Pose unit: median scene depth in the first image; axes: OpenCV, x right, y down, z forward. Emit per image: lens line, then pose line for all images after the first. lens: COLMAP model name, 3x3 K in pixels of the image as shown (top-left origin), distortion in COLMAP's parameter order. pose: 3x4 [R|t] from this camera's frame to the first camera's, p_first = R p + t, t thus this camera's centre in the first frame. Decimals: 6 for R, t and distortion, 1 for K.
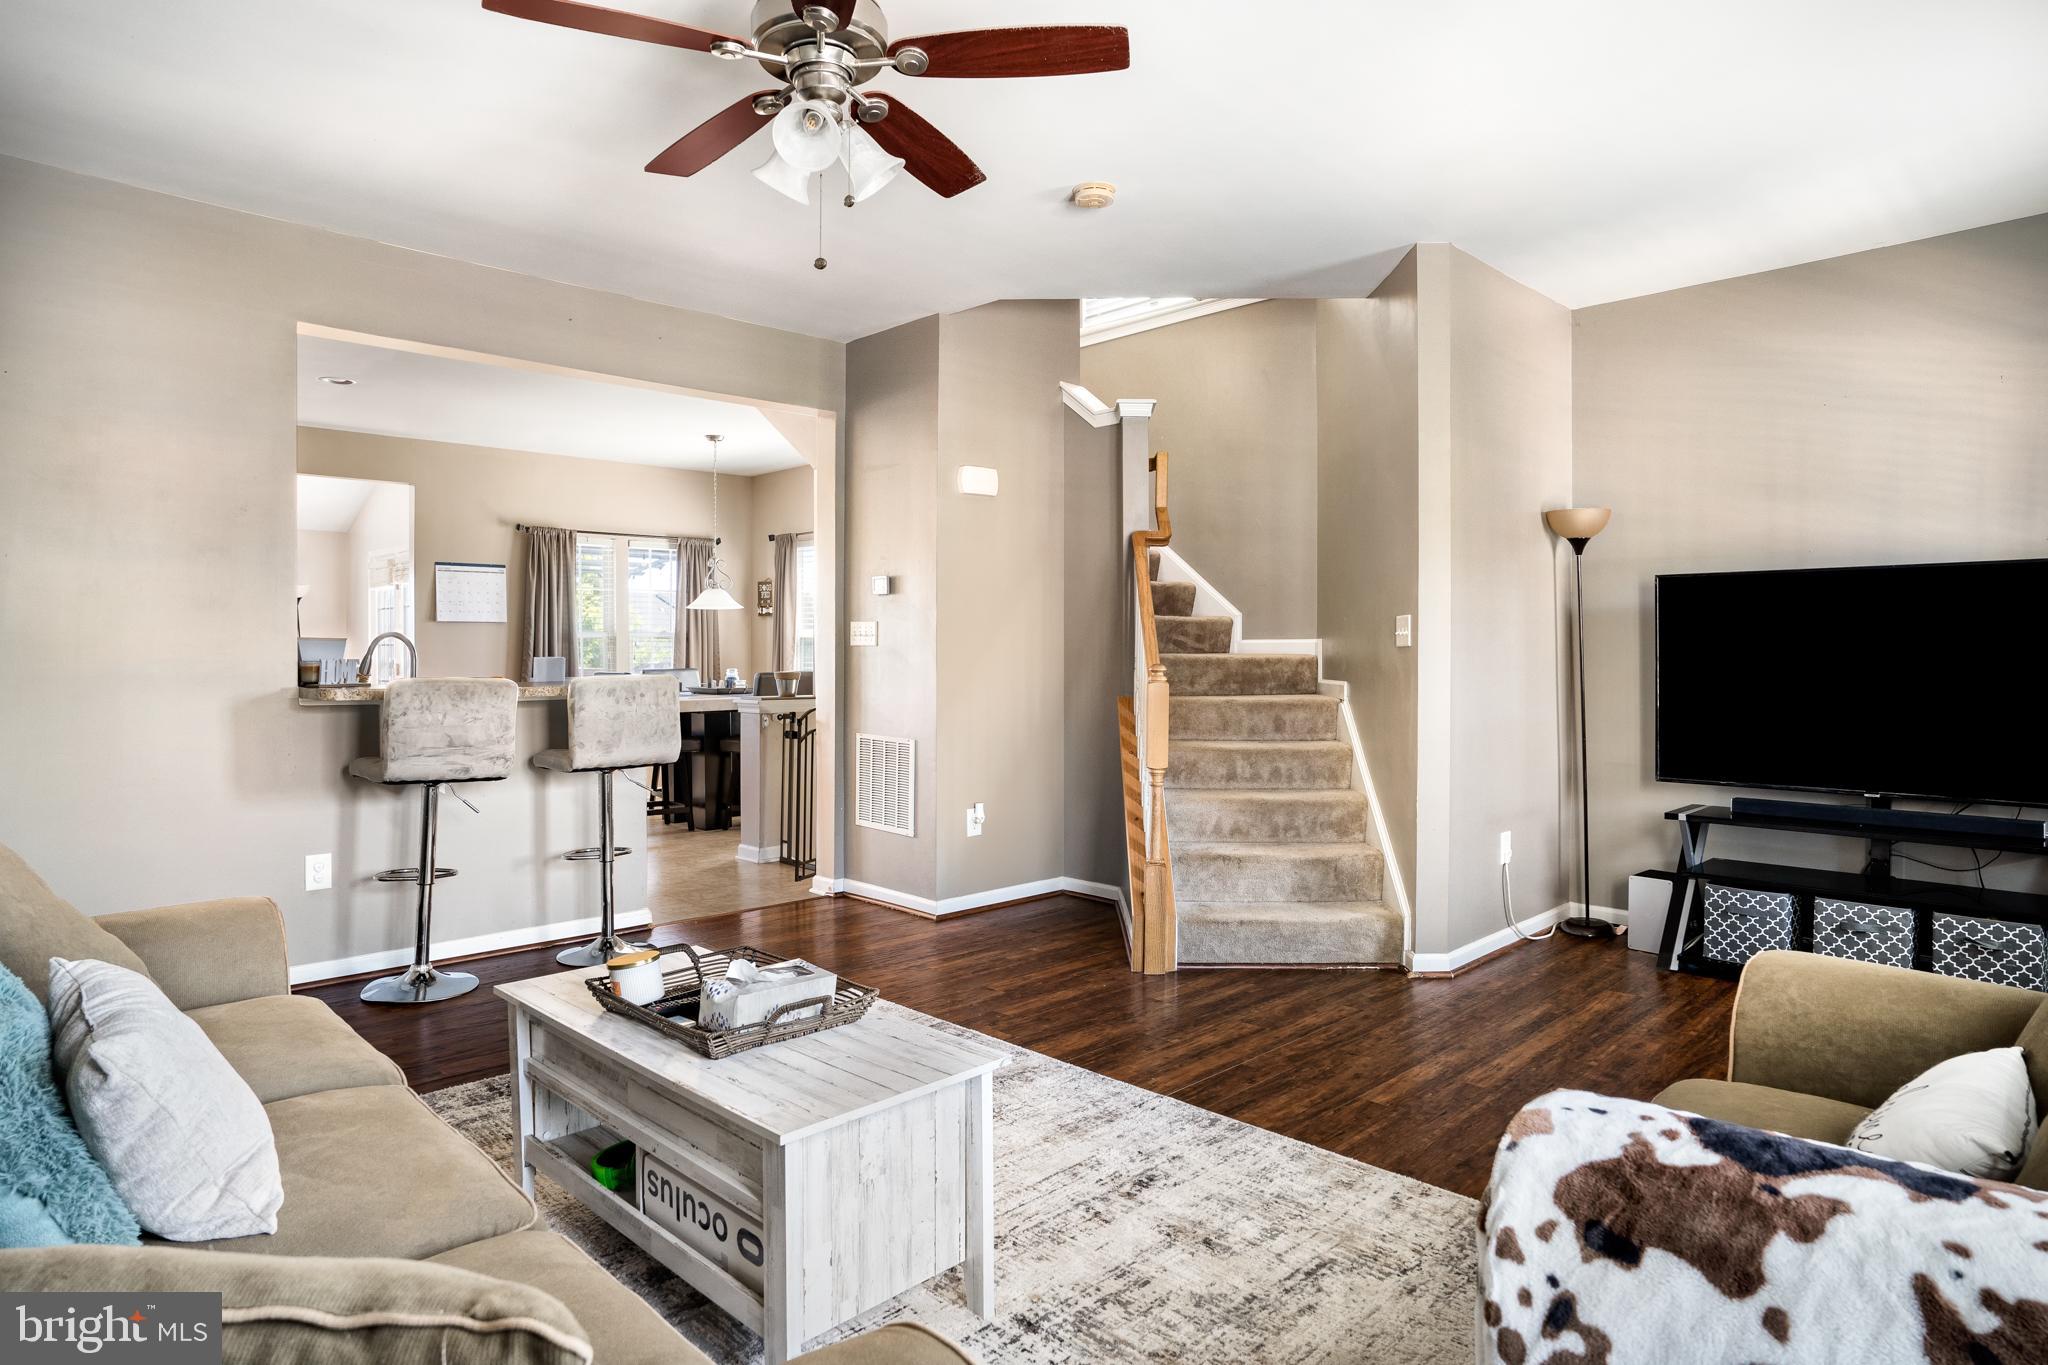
lens RADIAL K [[1171.5, 0, 1023.3], [0, 1171.5, 669.2], [0, 0, 1]] dist [-0.002716, -0.000071]
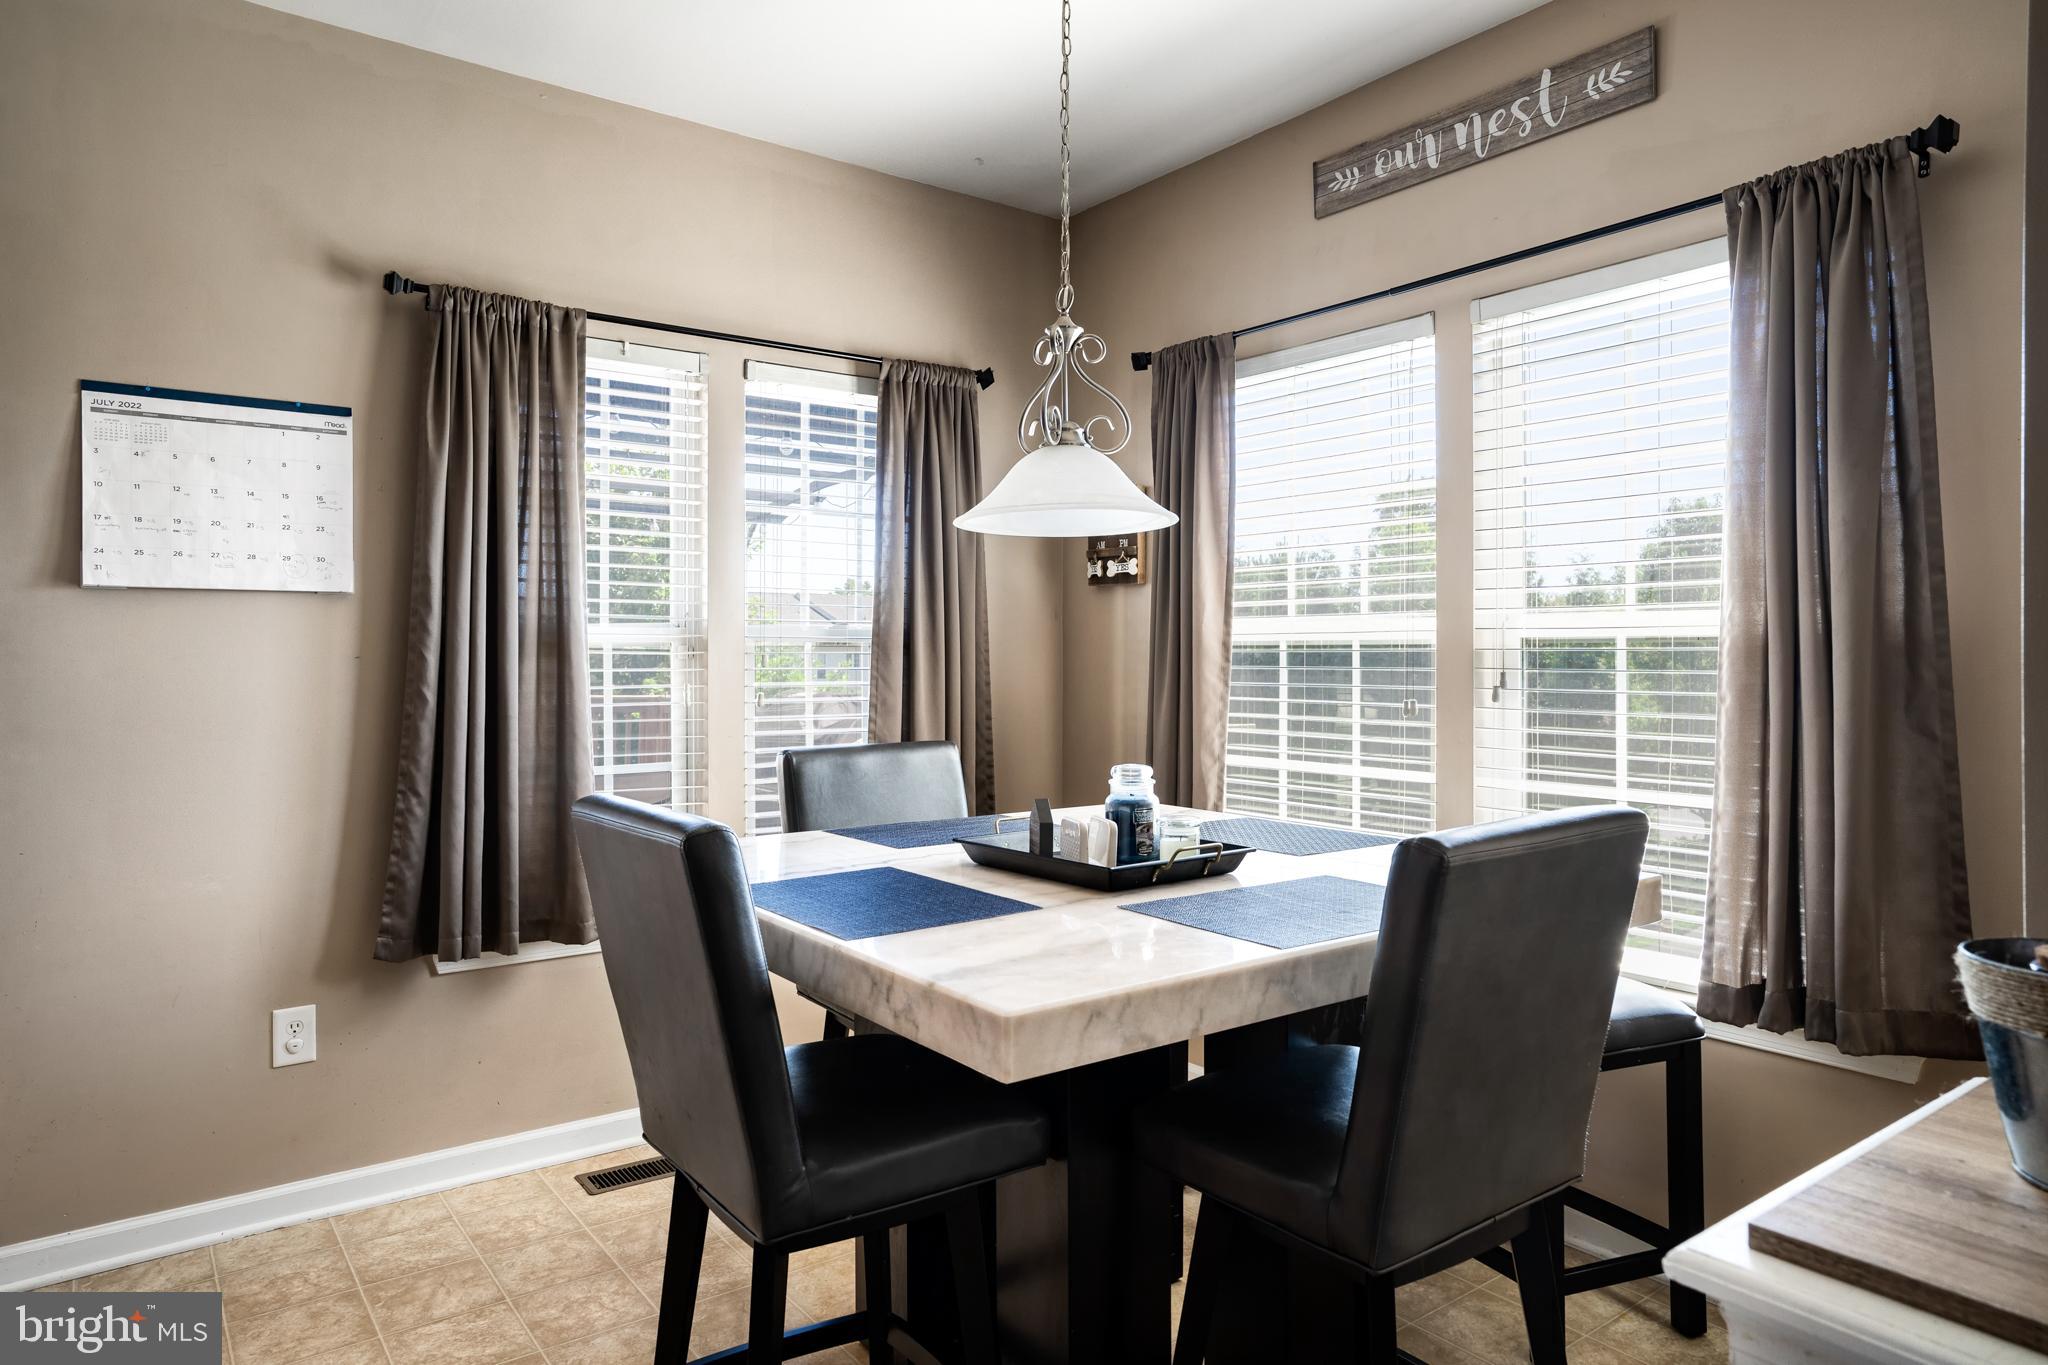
lens RADIAL K [[1270.2, 0, 1023.5], [0, 1270.2, 672.4], [0, 0, 1]] dist [-0.000694, -0.000535]
pose [[0.992304, -0.000576, -0.123824, -0.207998], [-0.001160, 0.999902, -0.013945, -0.013916], [0.123820, 0.013982, 0.992206, 0.636636]]
